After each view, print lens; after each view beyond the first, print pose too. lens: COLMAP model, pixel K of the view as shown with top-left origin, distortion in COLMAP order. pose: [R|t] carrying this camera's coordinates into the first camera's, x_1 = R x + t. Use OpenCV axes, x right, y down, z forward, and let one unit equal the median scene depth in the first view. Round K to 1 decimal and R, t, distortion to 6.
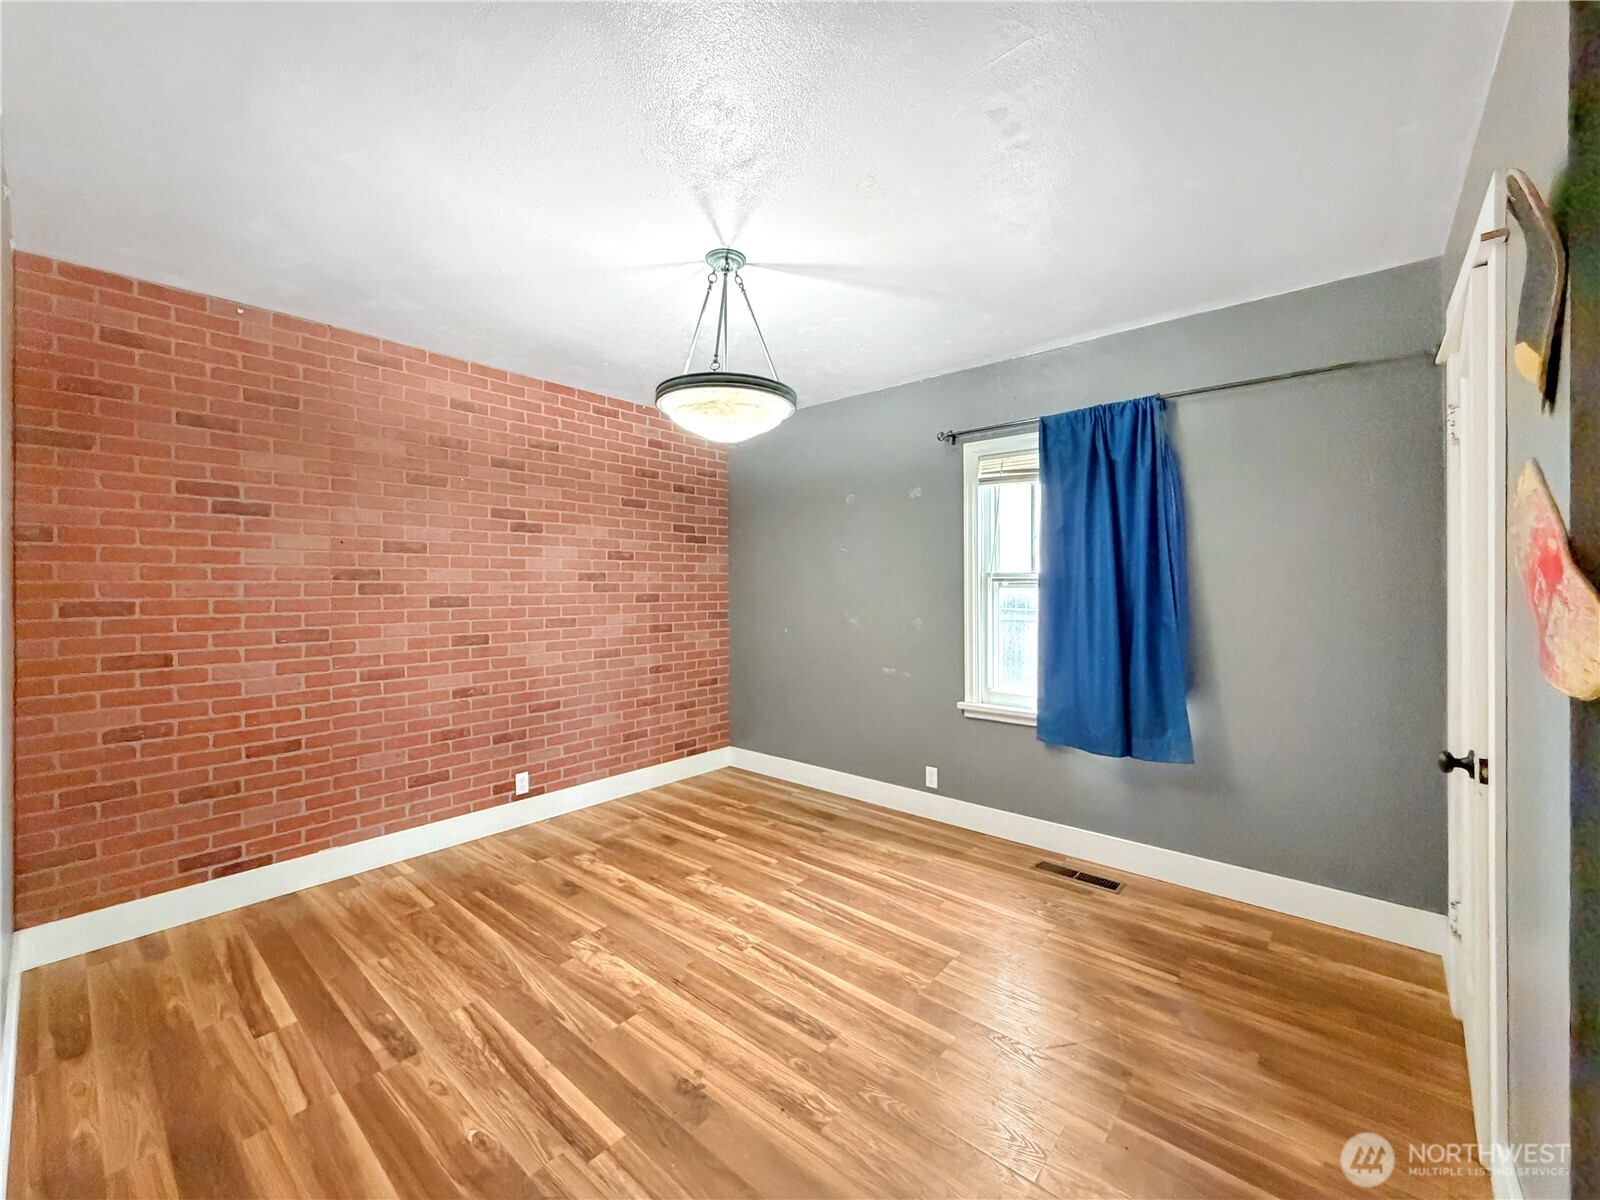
lens RADIAL K [[658.8, 0, 809.2], [0, 658.8, 595.6], [0, 0, 1]] dist [0.005916, -0.000853]
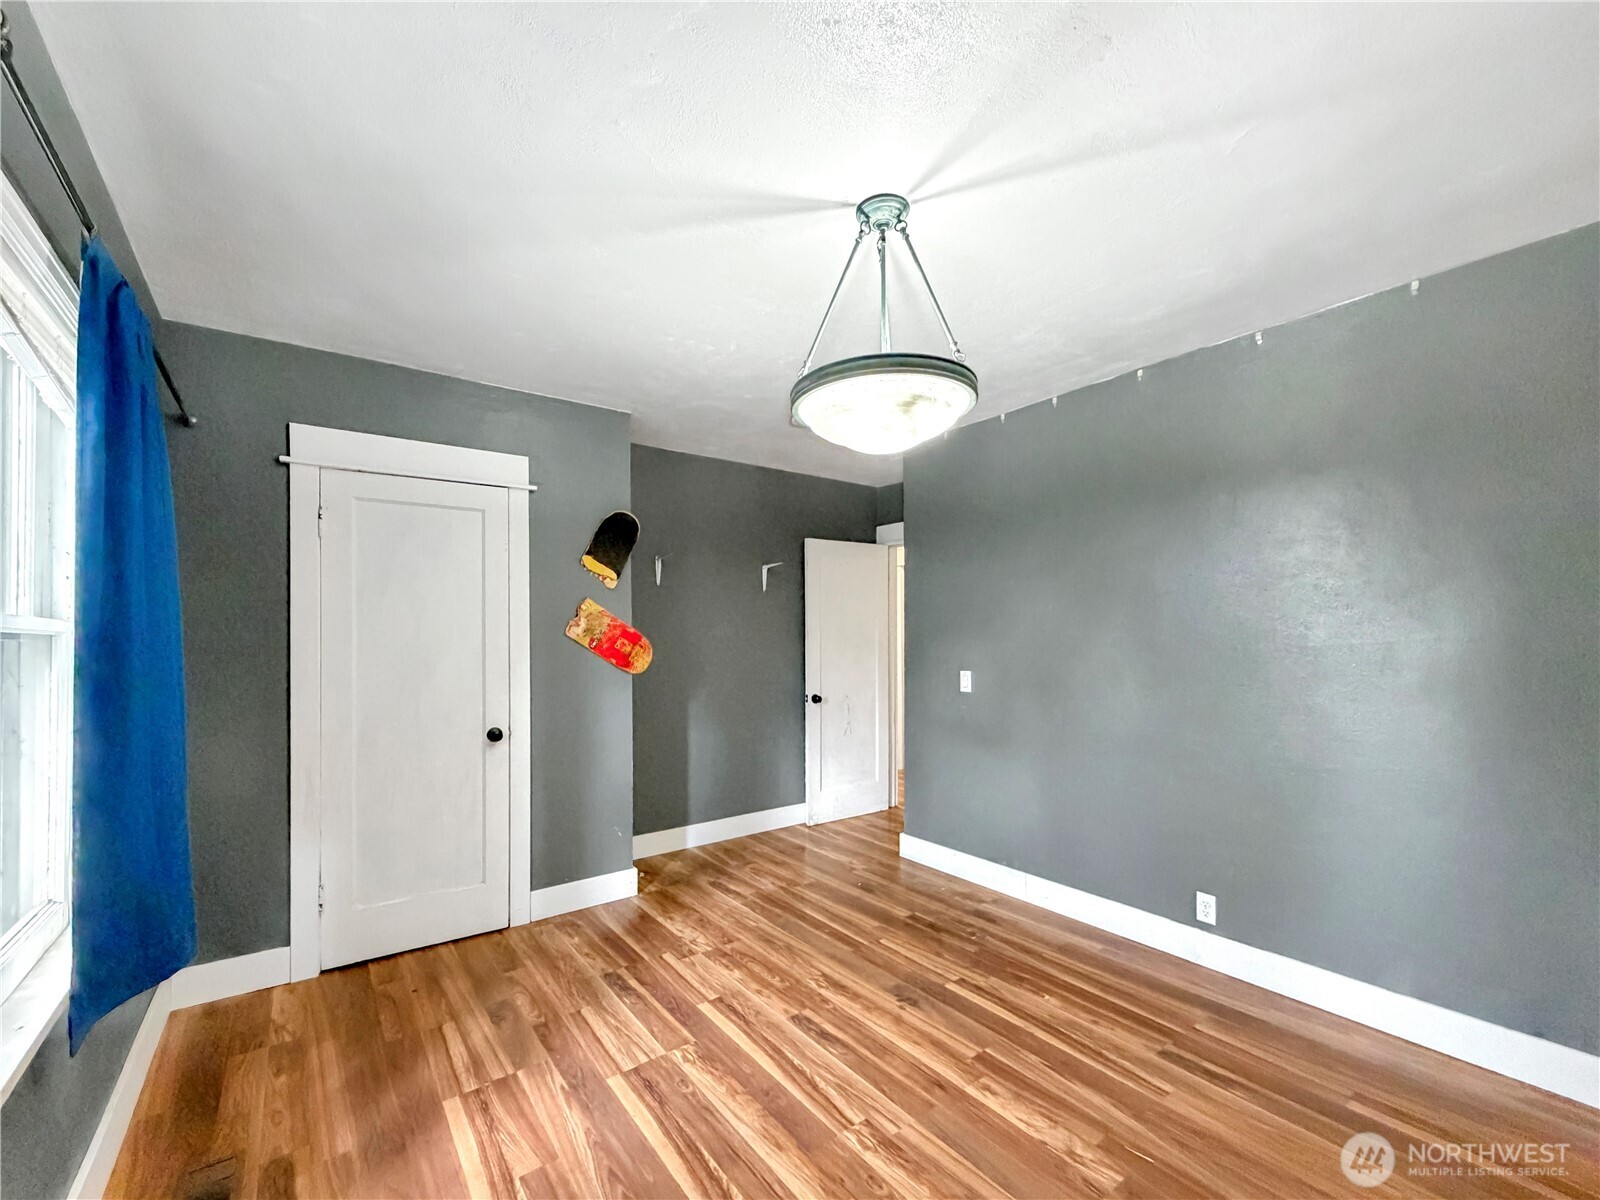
lens RADIAL K [[658.8, 0, 794.5], [0, 658.8, 597.0], [0, 0, 1]] dist [0.005916, -0.000853]
pose [[-0.973558, 0.017701, 0.227753, -0.239970], [0.005551, 0.998532, -0.053880, -0.027765], [-0.228372, -0.051191, -0.972227, 2.092070]]
